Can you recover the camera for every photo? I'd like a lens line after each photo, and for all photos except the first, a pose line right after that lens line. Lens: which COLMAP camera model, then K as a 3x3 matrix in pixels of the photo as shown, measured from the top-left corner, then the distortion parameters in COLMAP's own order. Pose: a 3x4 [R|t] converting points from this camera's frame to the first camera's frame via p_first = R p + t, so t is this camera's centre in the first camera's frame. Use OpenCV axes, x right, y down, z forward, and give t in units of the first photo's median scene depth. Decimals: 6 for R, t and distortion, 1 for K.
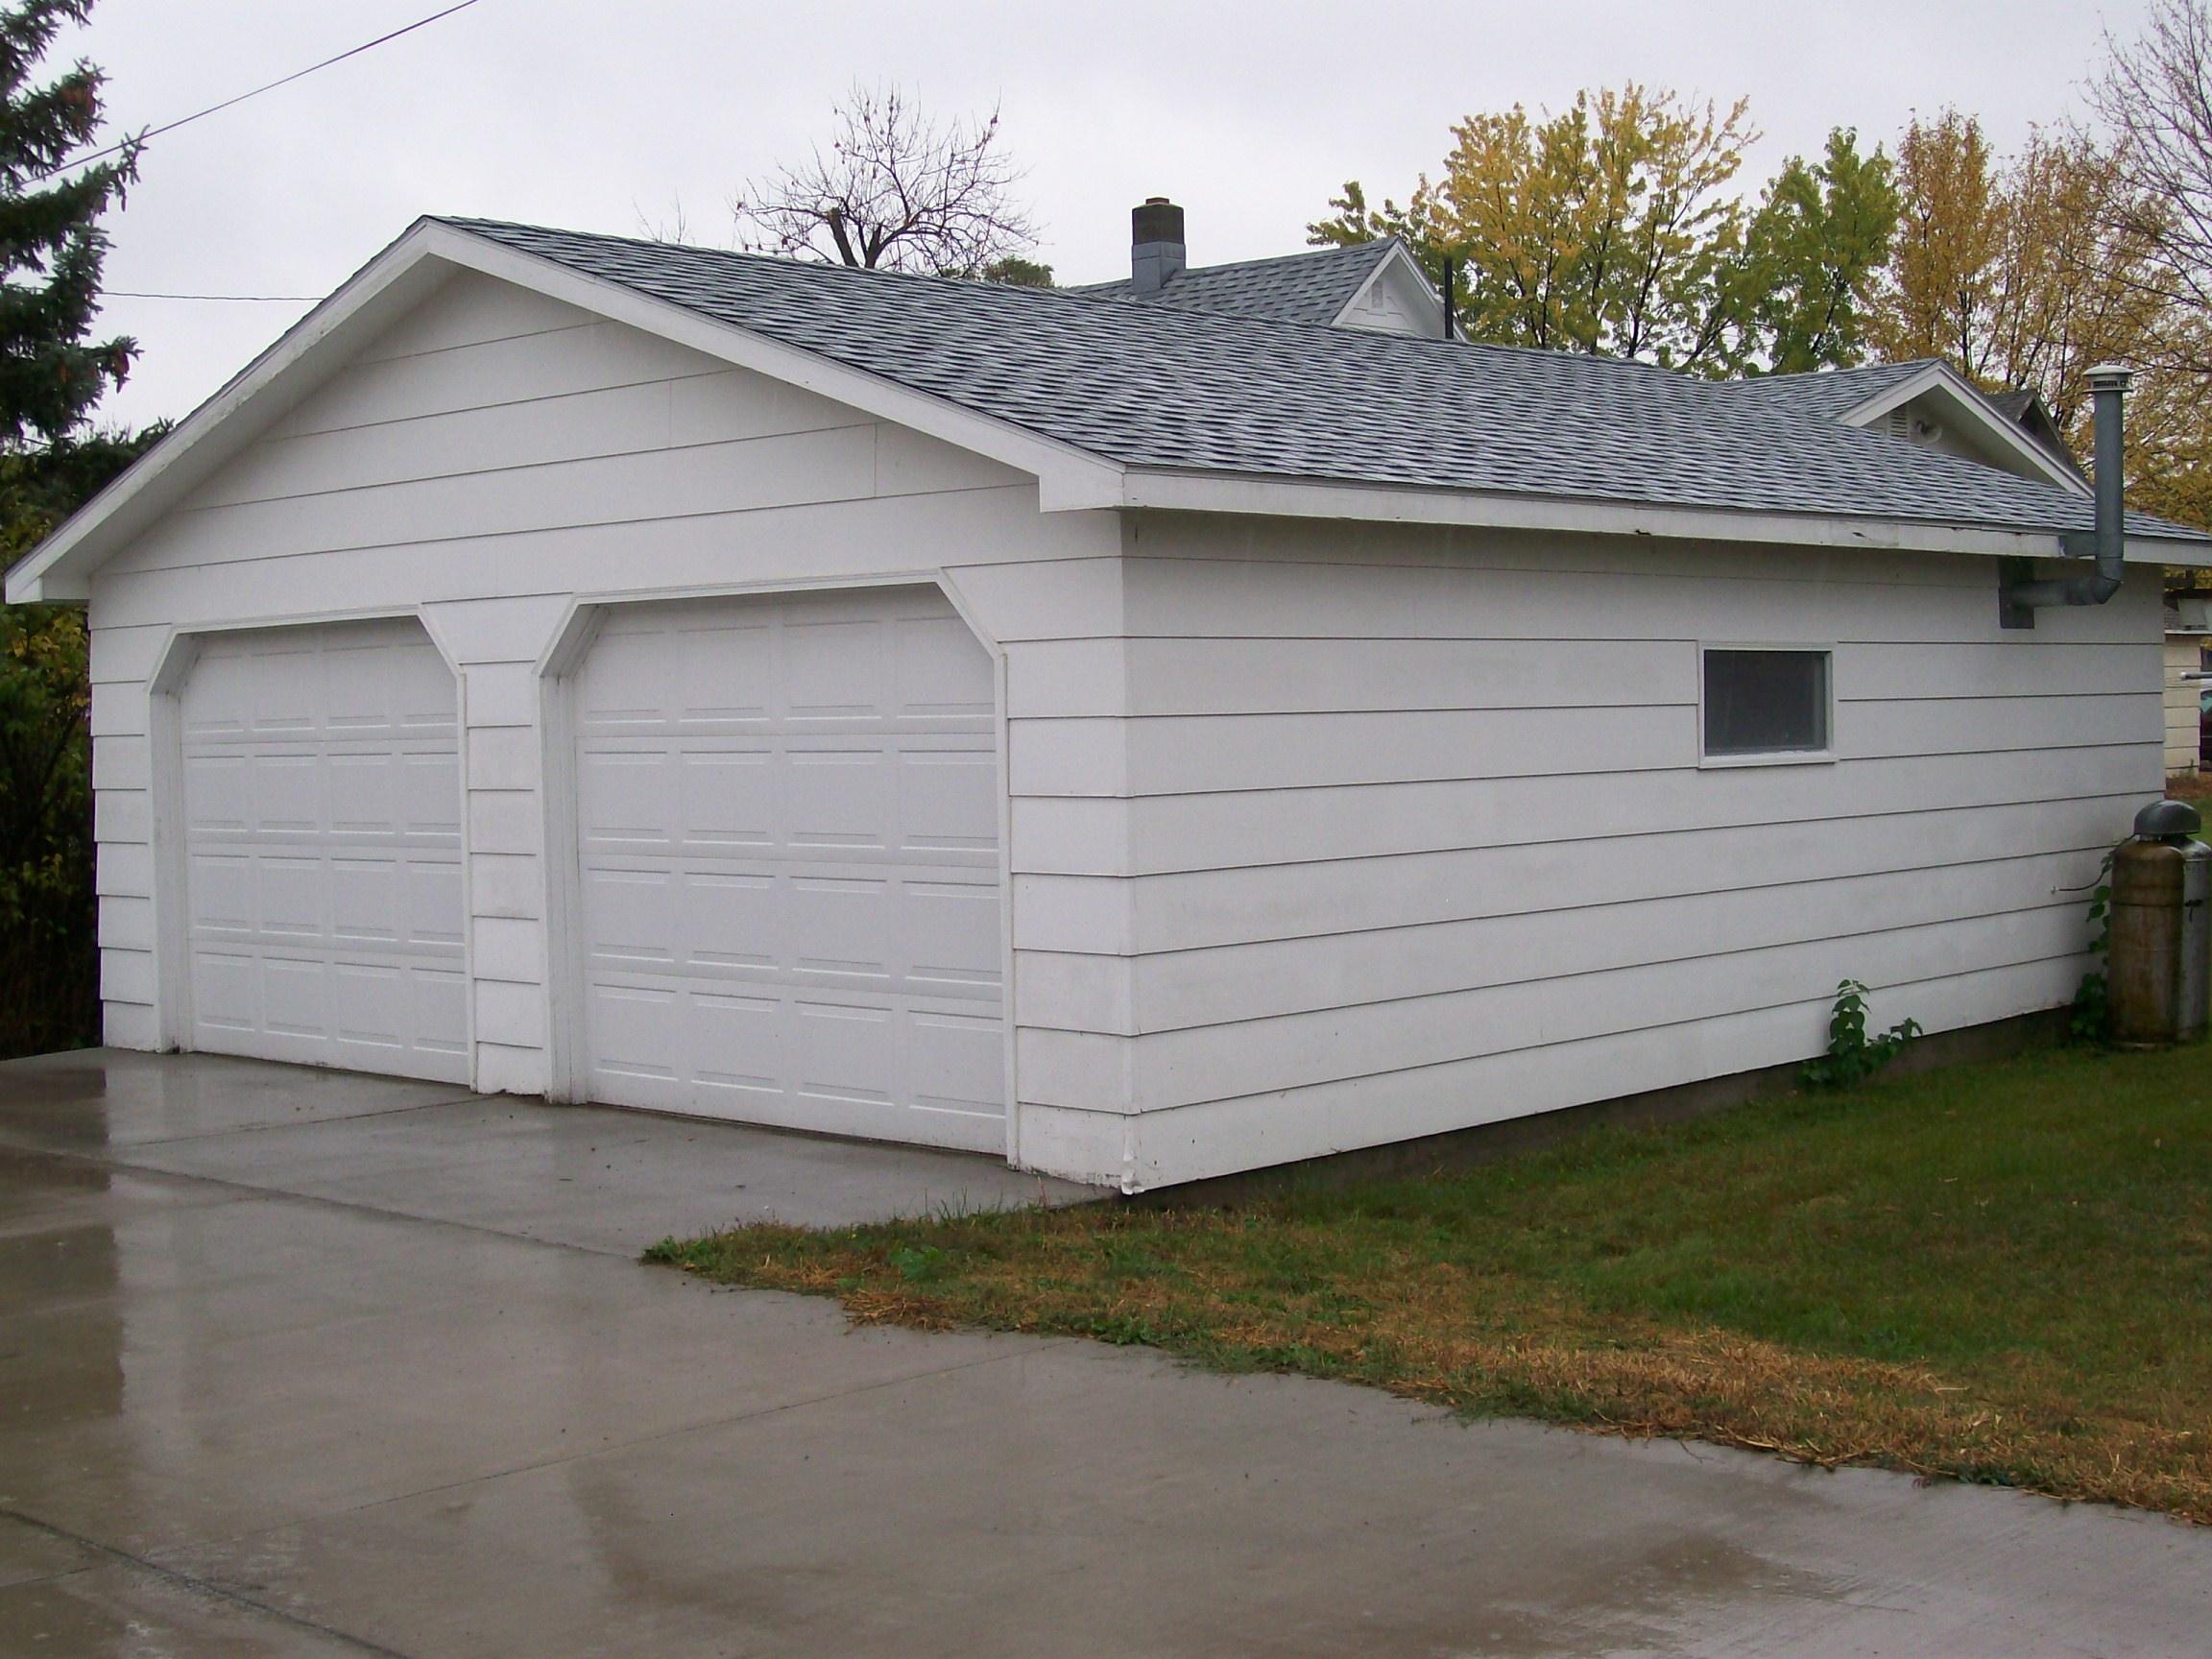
lens RADIAL K [[2916.4, 0, 1104.9], [0, 2916.4, 834.5], [0, 0, 1]] dist [-0.108833, 0.000000]
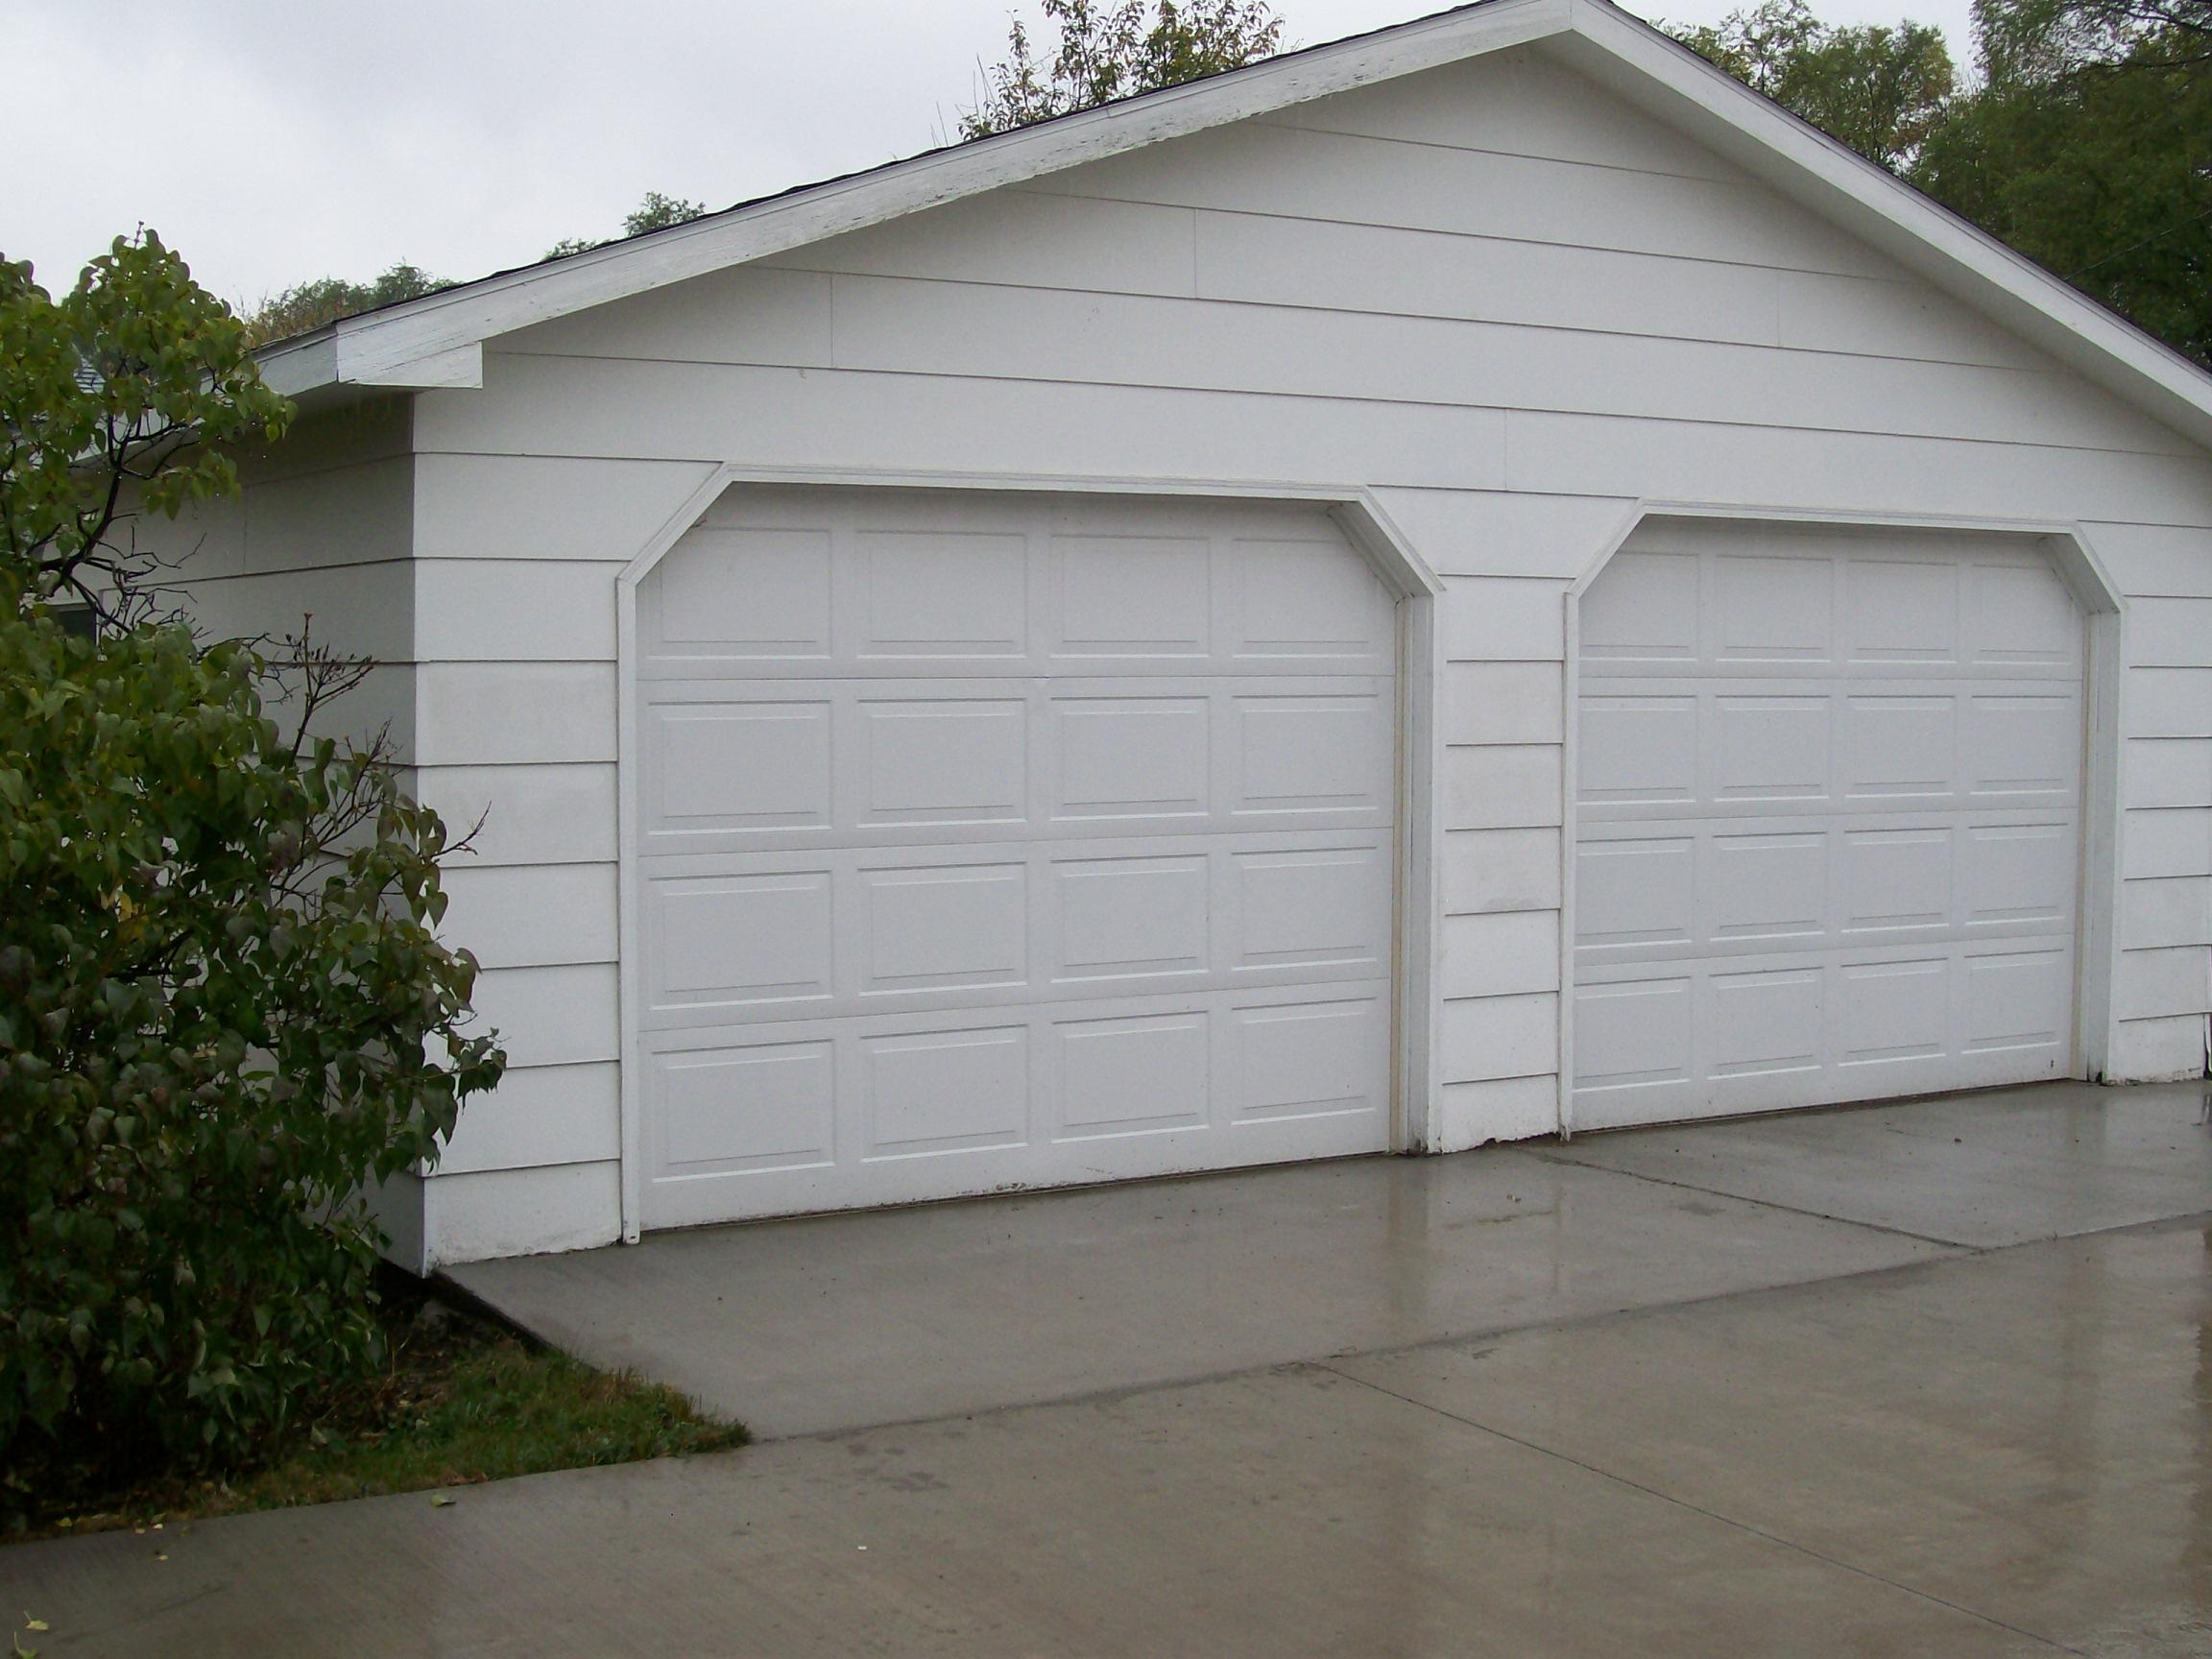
lens RADIAL K [[2916.4, 0, 1104.5], [0, 2916.4, 828.8], [0, 0, 1]] dist [-0.108833, 0.000000]
pose [[0.281372, -0.037589, 0.958862, -0.980802], [0.030037, 0.999088, 0.030352, -0.019822], [-0.959129, 0.020261, 0.282244, 0.896182]]
